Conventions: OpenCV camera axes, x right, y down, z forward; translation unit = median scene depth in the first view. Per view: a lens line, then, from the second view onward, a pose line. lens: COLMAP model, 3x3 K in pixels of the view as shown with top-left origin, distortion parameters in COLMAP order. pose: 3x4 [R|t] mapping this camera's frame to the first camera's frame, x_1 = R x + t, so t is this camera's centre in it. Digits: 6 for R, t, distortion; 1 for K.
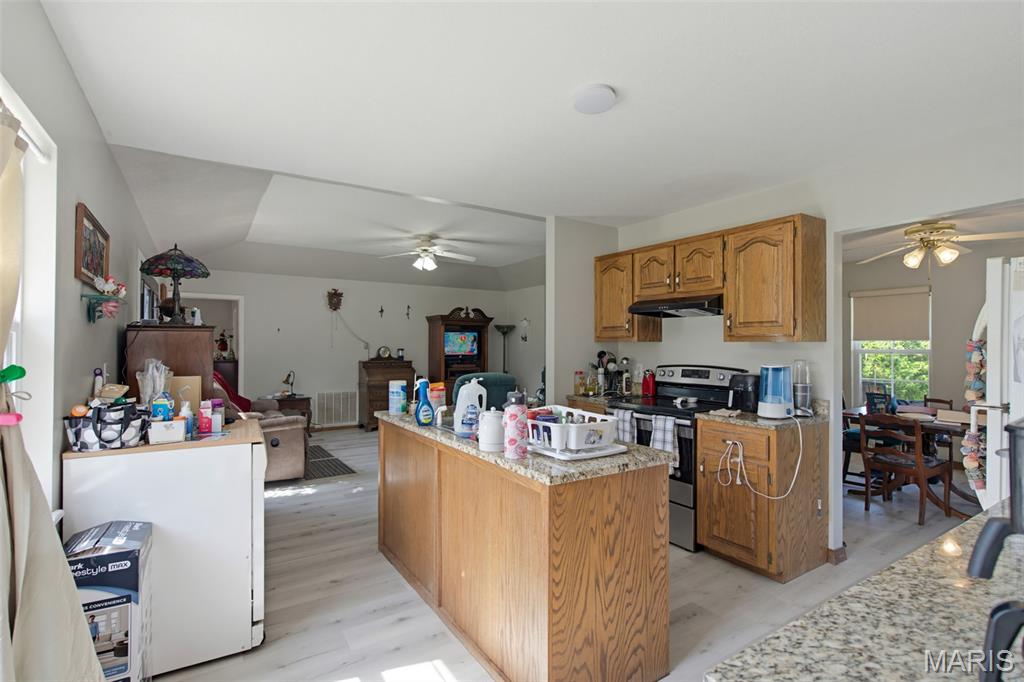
lens RADIAL K [[484.6, 0, 512.0], [0, 484.6, 341.0], [0, 0, 1]] dist [-0.000429, 0.000003]
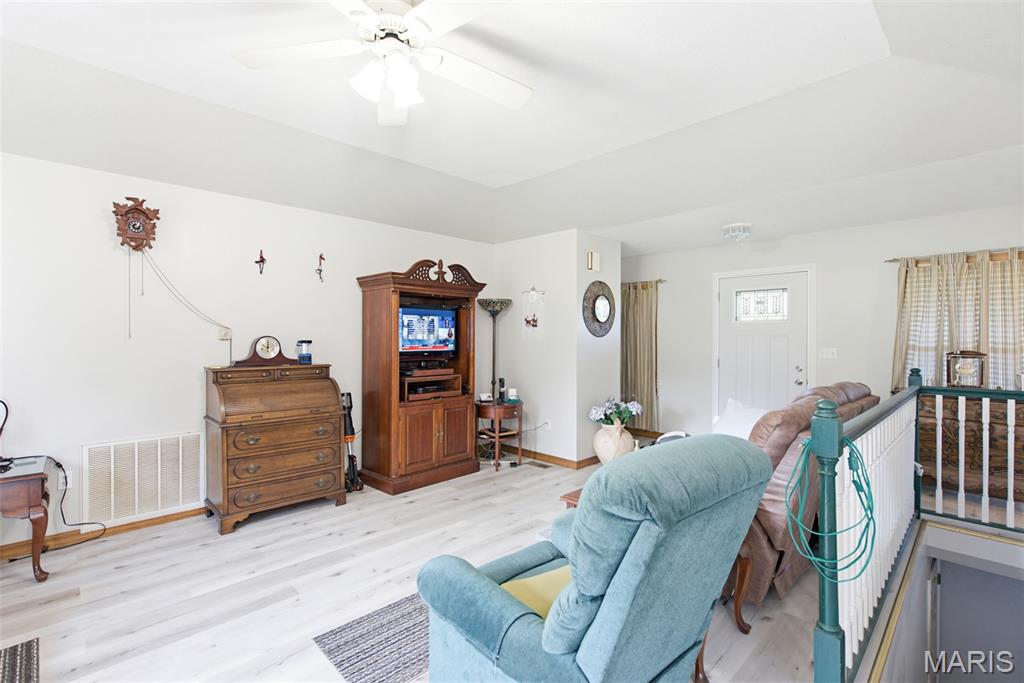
lens RADIAL K [[468.7, 0, 512.0], [0, 468.7, 341.5], [0, 0, 1]] dist [0.030026, 0.000016]
pose [[0.979721, -0.001220, 0.200363, -0.120608], [-0.002661, 0.999814, 0.019098, 0.007575], [-0.200349, -0.019244, 0.979536, 0.492625]]
